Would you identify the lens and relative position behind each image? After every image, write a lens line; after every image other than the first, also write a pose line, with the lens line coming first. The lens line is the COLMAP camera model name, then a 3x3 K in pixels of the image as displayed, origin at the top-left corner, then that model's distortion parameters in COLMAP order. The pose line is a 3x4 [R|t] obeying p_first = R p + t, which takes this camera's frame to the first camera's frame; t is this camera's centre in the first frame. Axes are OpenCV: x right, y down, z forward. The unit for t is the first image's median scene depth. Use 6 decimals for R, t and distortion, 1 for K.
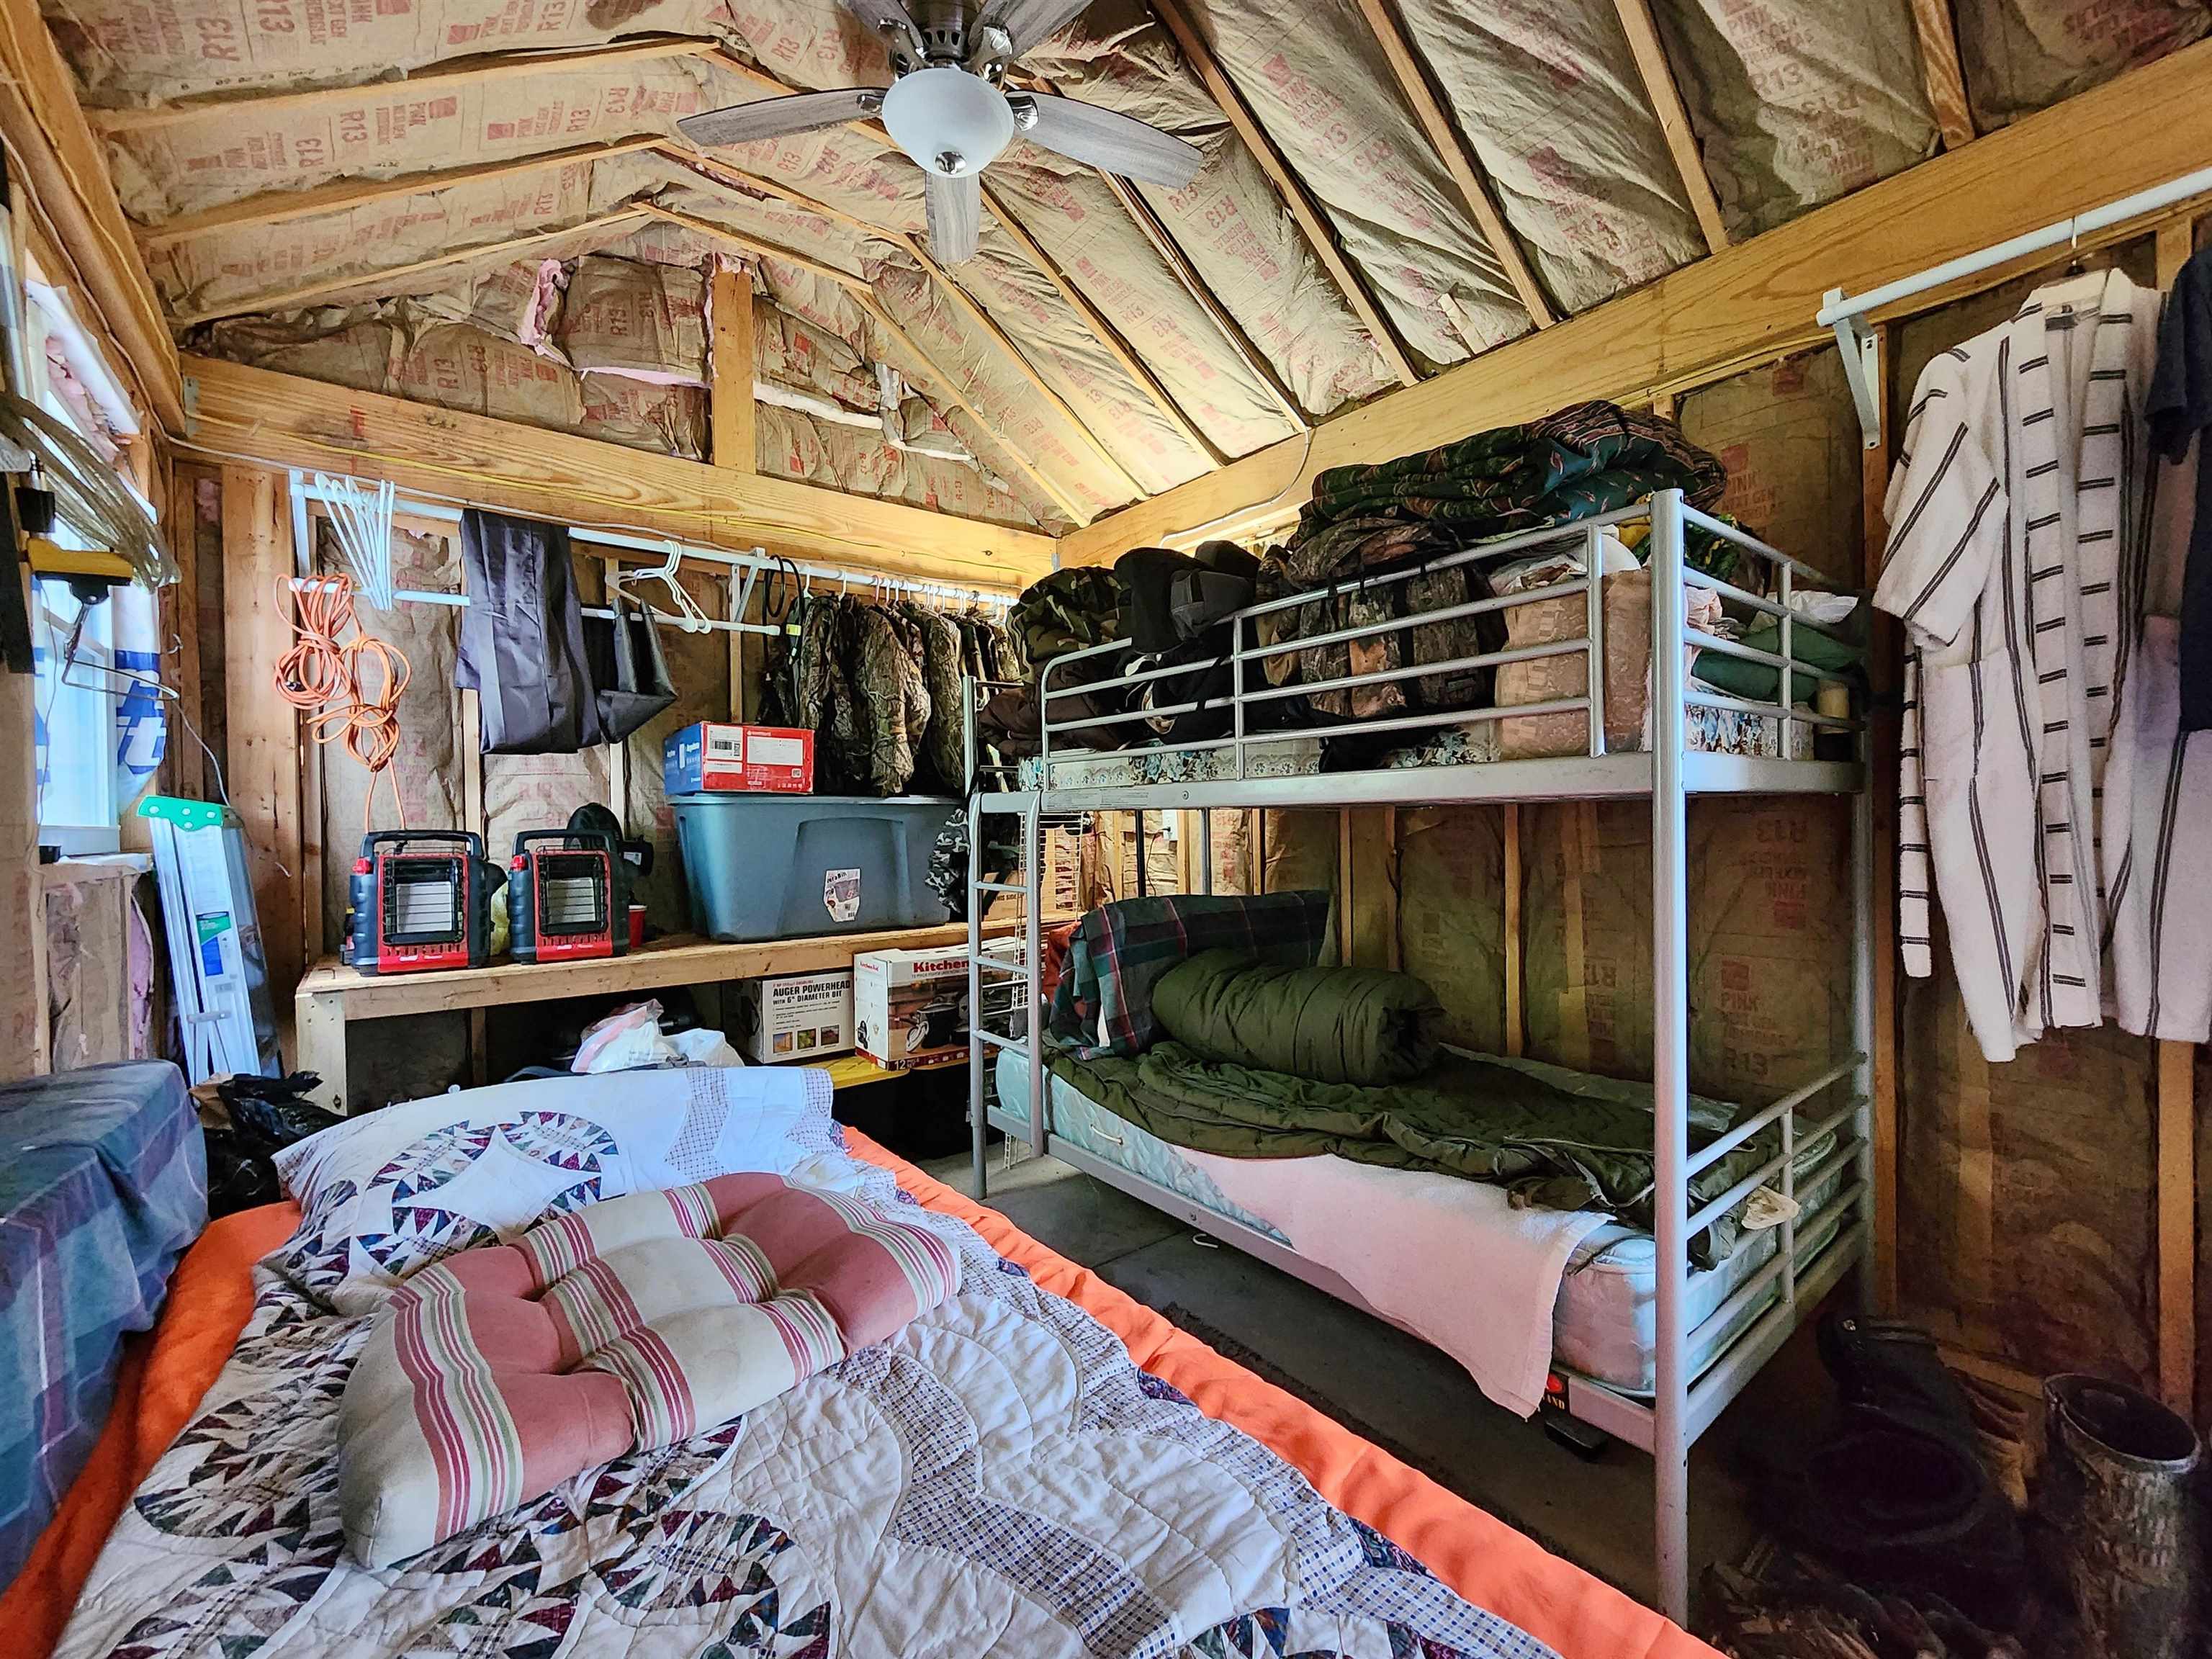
lens RADIAL K [[900.7, 0, 1109.1], [0, 900.7, 825.3], [0, 0, 1]] dist [0.001040, 0.000071]
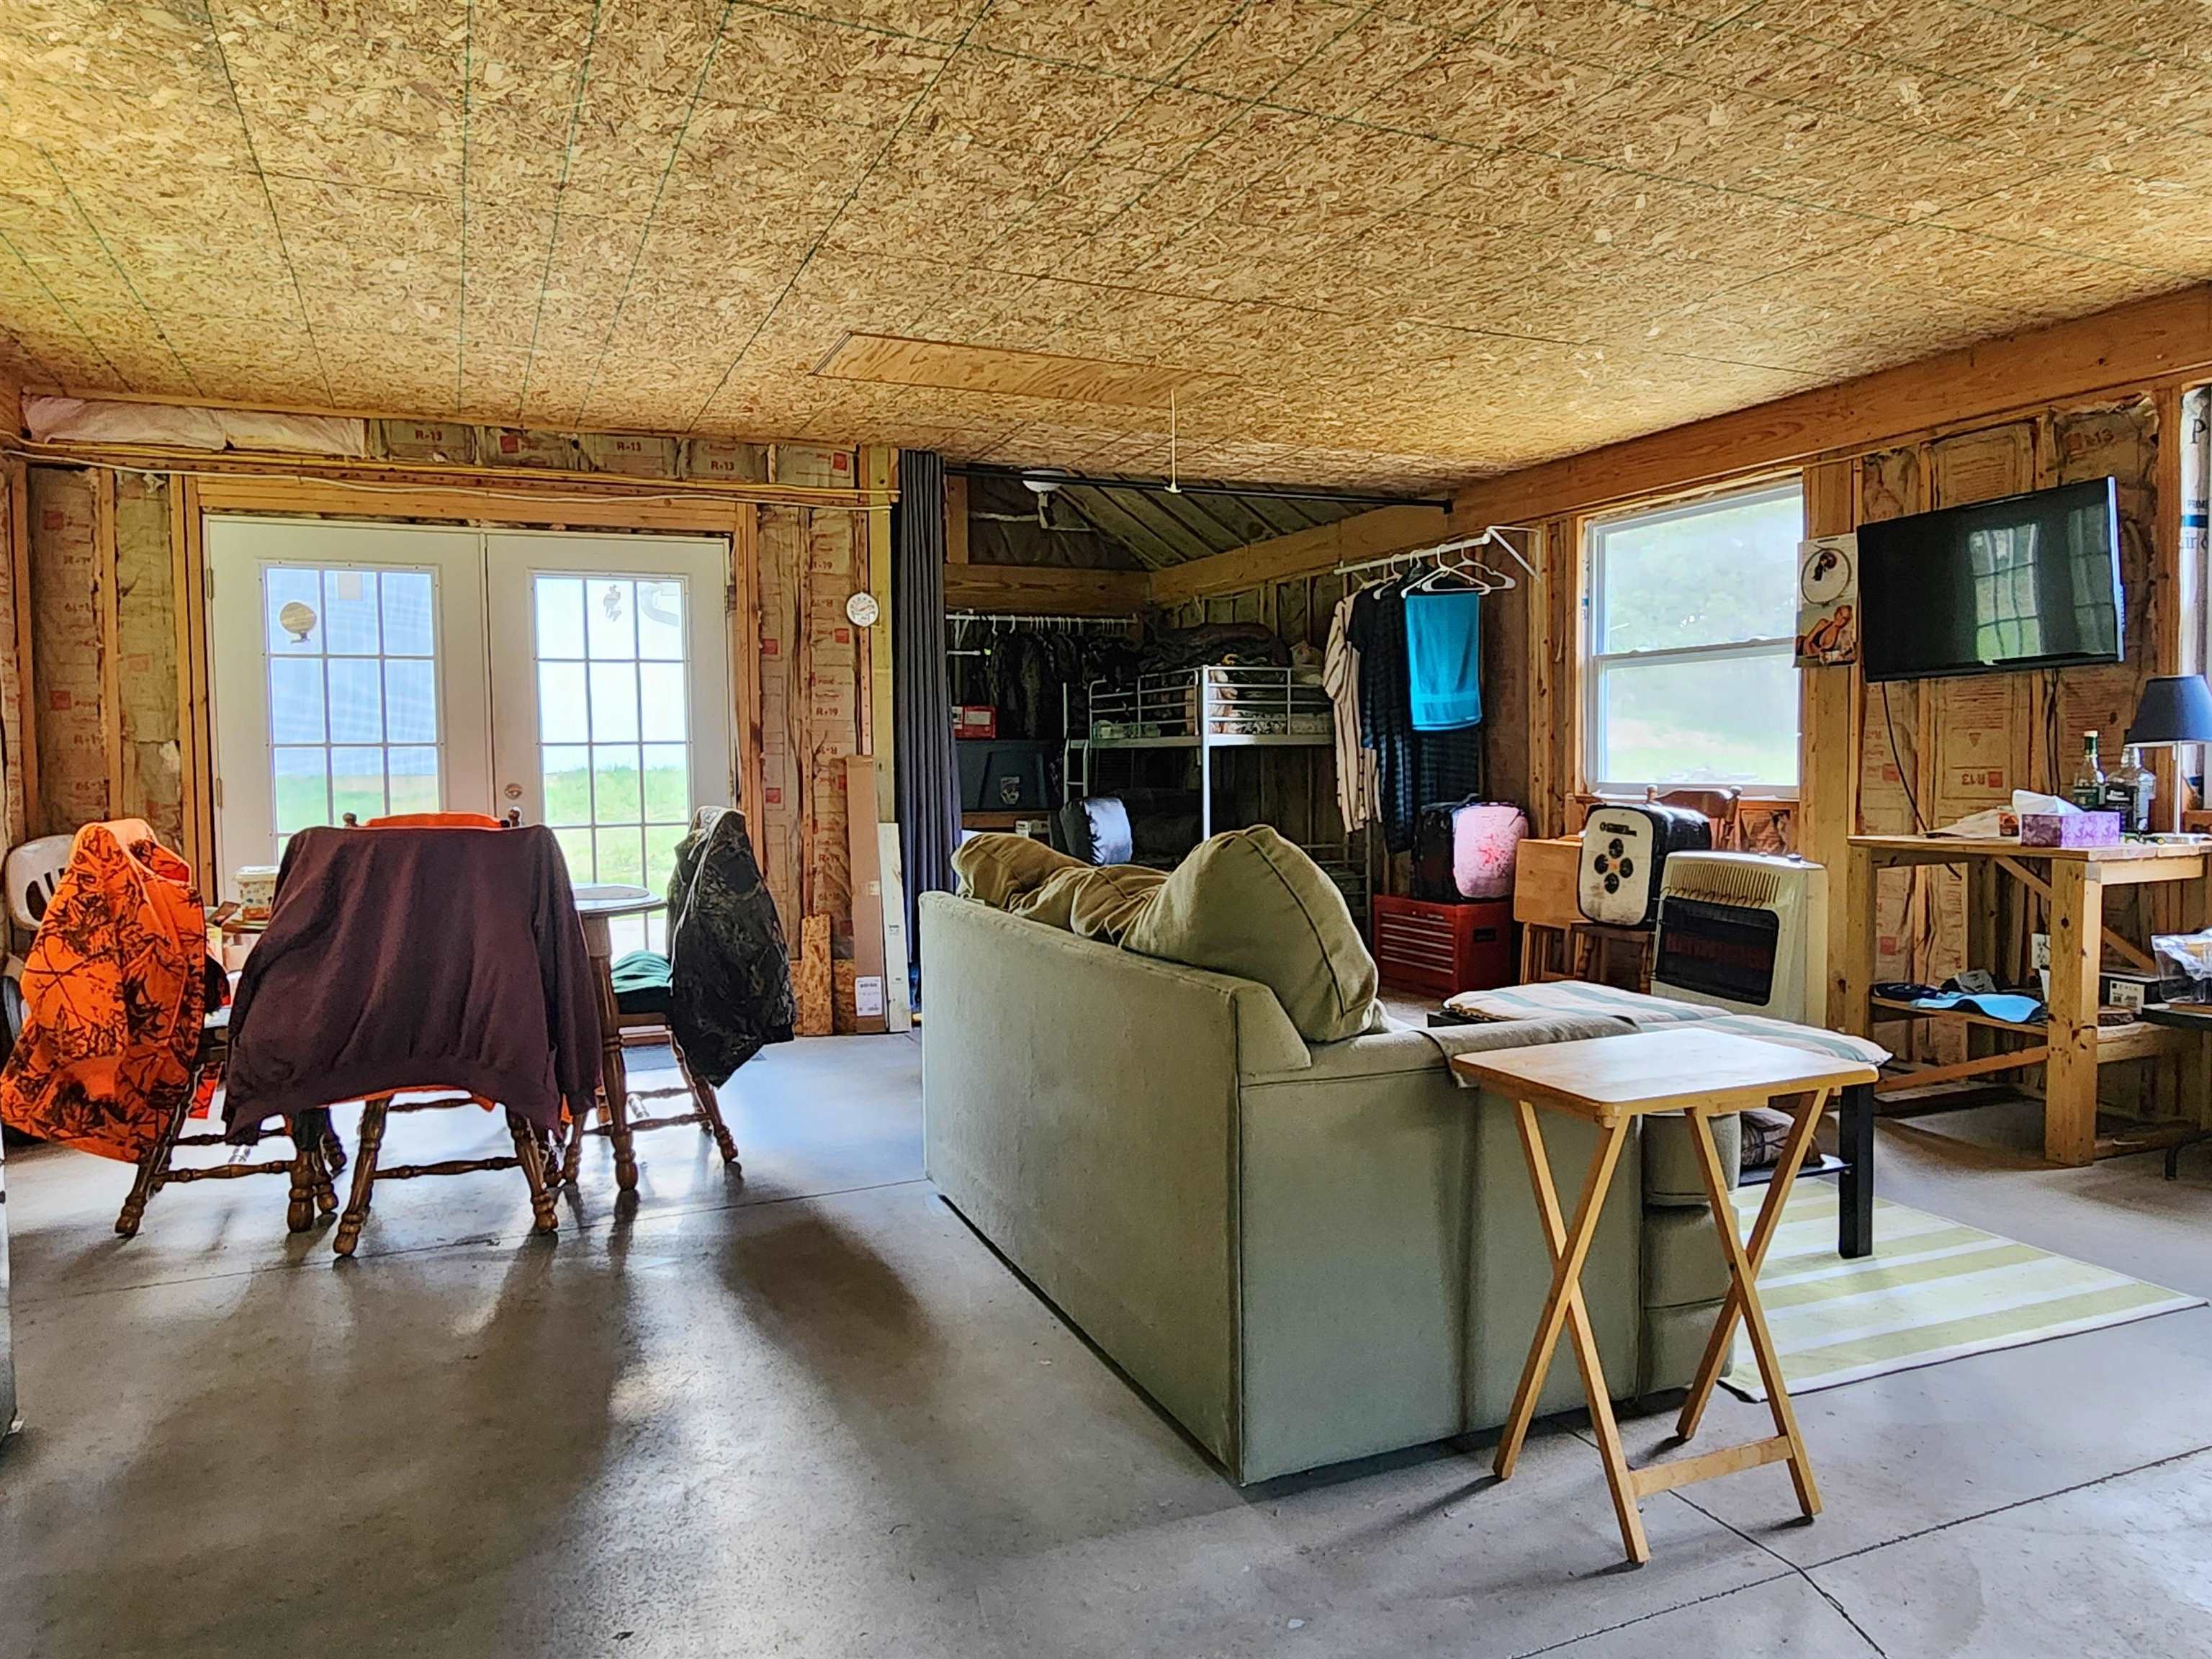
lens RADIAL K [[1499.6, 0, 1106.0], [0, 1499.6, 829.5], [0, 0, 1]] dist [0.003838, 0.001481]
pose [[0.964116, 0.018646, -0.264826, 0.830441], [-0.006953, 0.998962, 0.045021, 0.013876], [0.265391, -0.041564, 0.963245, -2.247838]]
